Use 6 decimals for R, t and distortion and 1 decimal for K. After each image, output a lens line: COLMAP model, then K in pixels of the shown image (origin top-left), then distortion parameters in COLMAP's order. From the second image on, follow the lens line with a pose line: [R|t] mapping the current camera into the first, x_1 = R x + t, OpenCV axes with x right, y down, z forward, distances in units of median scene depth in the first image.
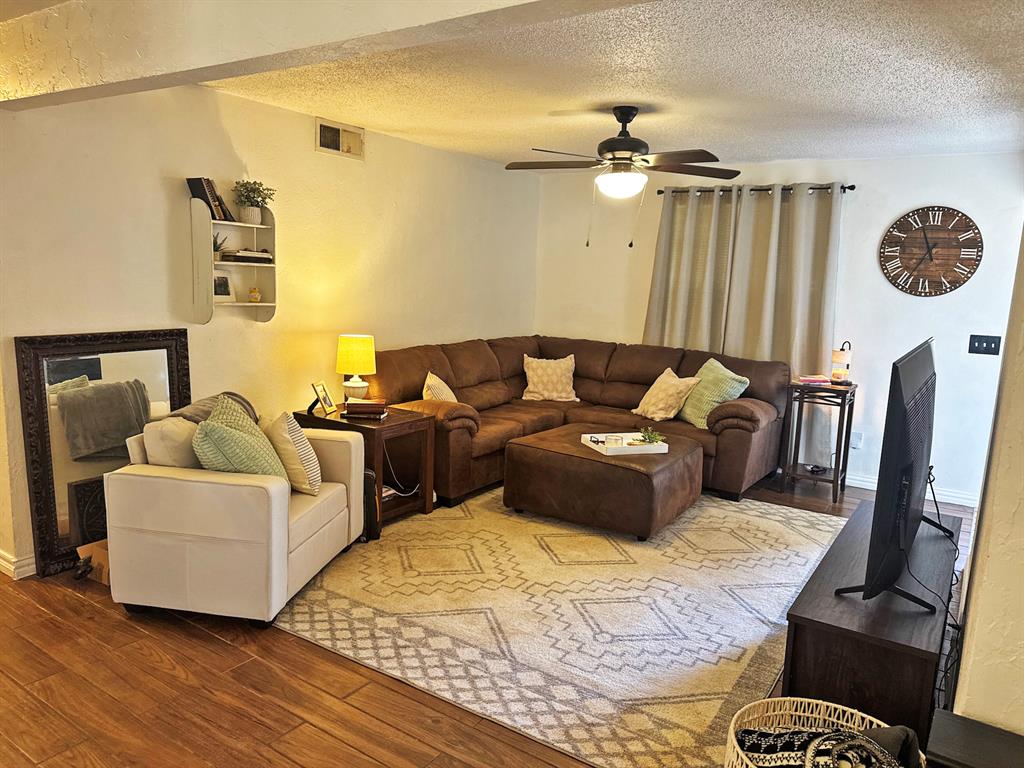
lens RADIAL K [[722.3, 0, 507.3], [0, 722.3, 383.0], [0, 0, 1]] dist [0.169538, -0.316309]
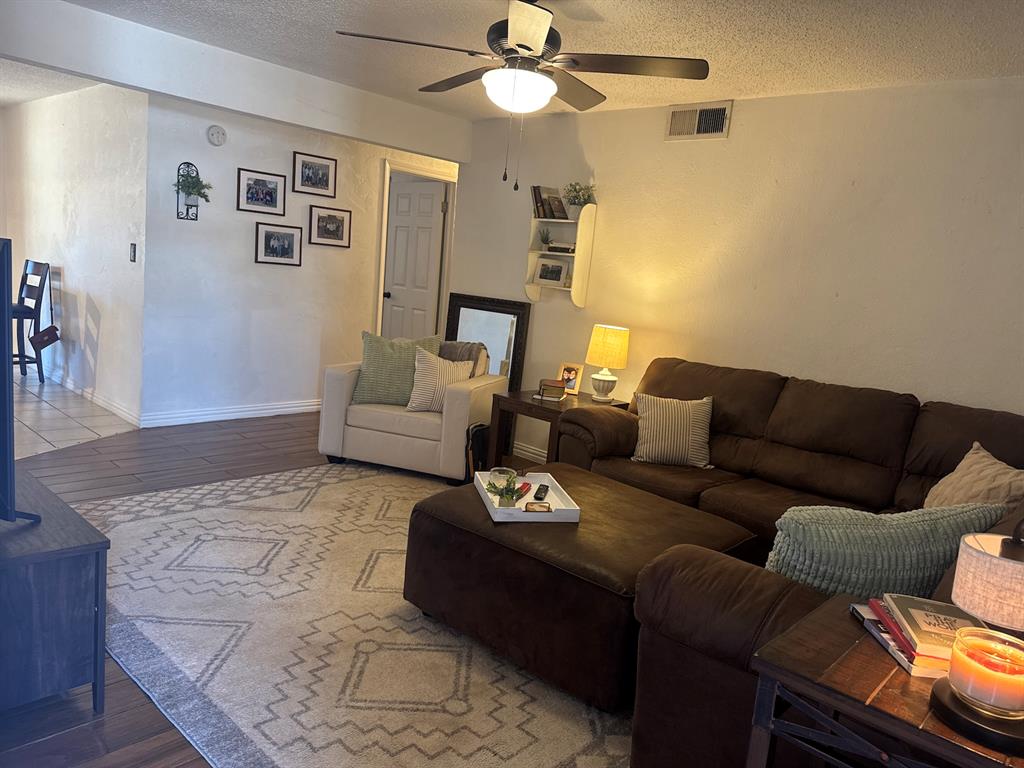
lens RADIAL K [[722.3, 0, 507.3], [0, 722.3, 383.0], [0, 0, 1]] dist [0.169538, -0.316309]
pose [[-0.155840, 0.095011, -0.983202, 0.831941], [-0.254301, 0.957953, 0.132878, -0.096253], [0.954487, 0.270737, -0.125126, 1.123493]]
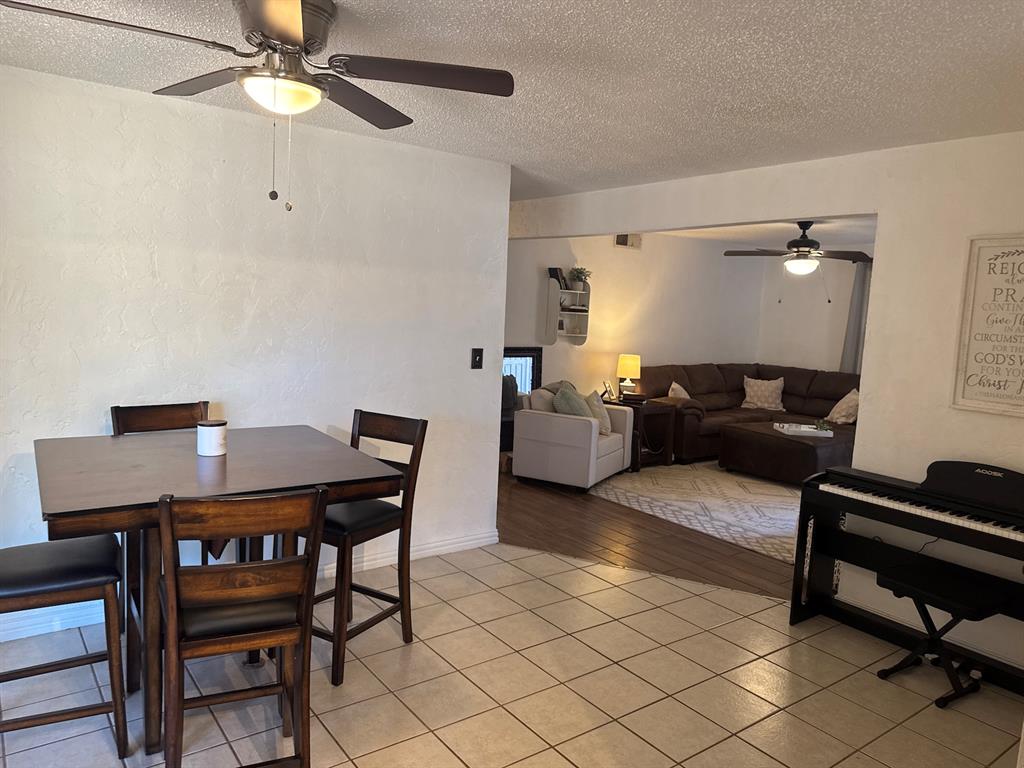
lens RADIAL K [[722.3, 0, 507.3], [0, 722.3, 383.0], [0, 0, 1]] dist [0.169538, -0.316309]
pose [[0.943860, 0.044739, -0.327303, 0.082050], [-0.063102, 0.996960, -0.045696, 0.101712], [0.324264, 0.063784, 0.943814, -0.721616]]
